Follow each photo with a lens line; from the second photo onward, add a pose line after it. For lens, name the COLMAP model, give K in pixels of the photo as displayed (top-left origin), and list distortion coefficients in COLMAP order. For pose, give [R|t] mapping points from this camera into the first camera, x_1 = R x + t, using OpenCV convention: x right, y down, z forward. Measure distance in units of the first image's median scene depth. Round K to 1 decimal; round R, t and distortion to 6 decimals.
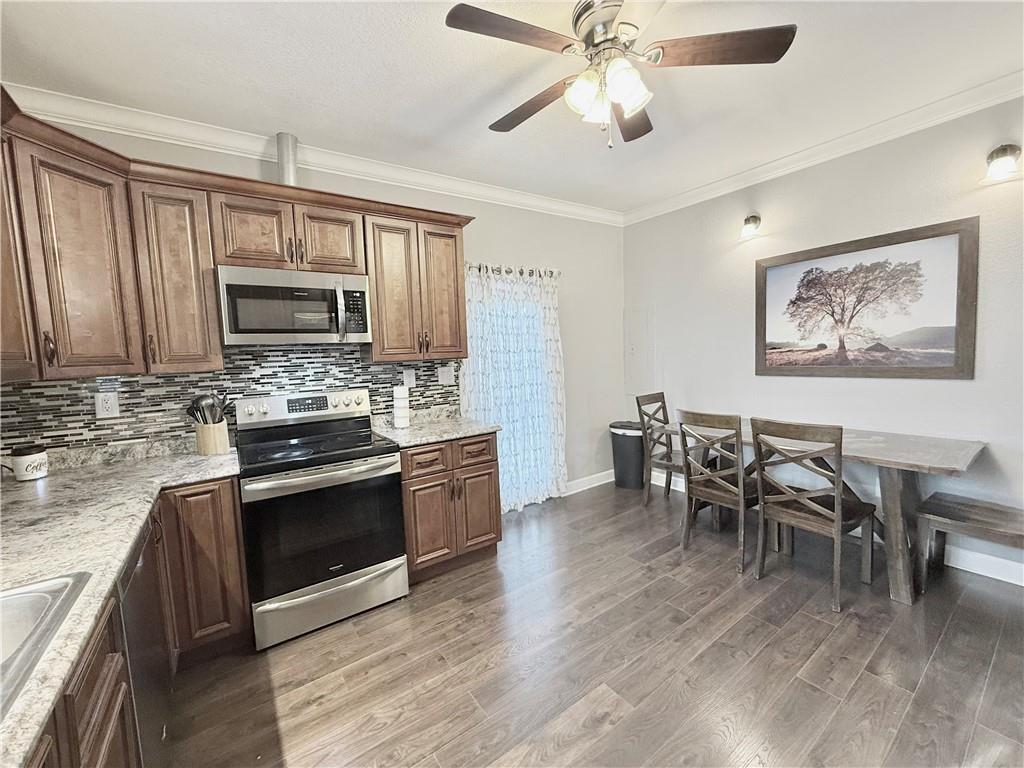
lens RADIAL K [[408.8, 0, 508.9], [0, 408.8, 384.9], [0, 0, 1]] dist [-0.002052, 0.000862]
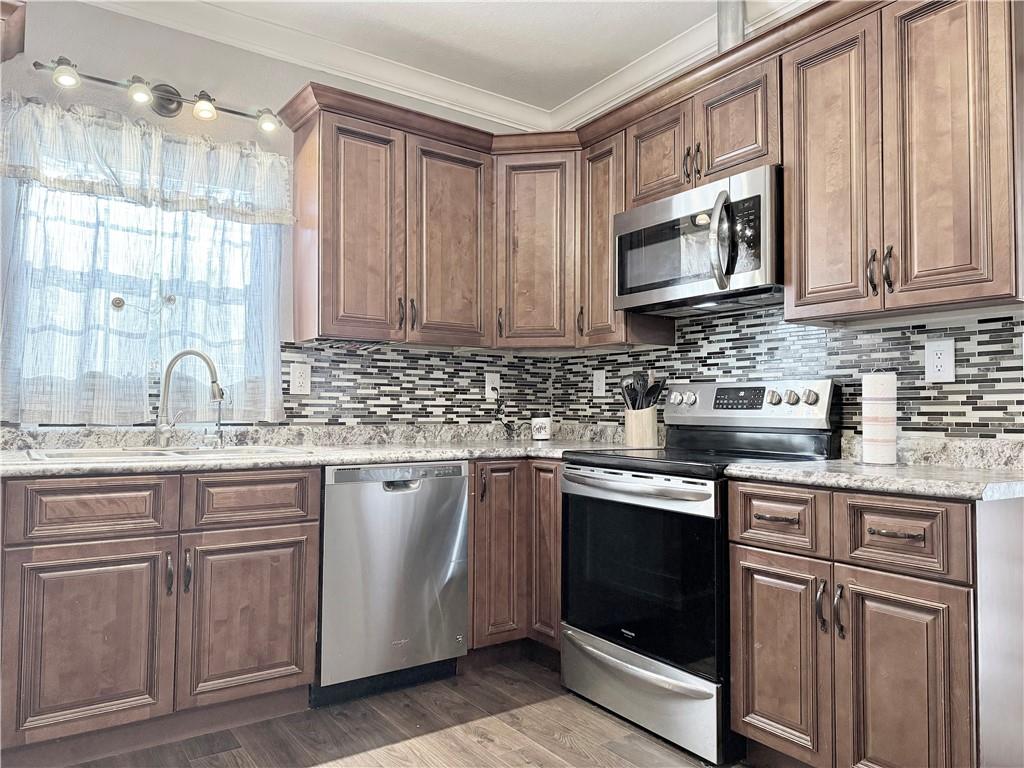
lens RADIAL K [[713.1, 0, 517.2], [0, 713.1, 388.5], [0, 0, 1]] dist [0.065743, -0.077204]
pose [[0.003875, 0.009415, -0.999948, 0.635837], [-0.084394, 0.996391, 0.009055, 0.054307], [0.996425, 0.084355, 0.004655, 0.688599]]
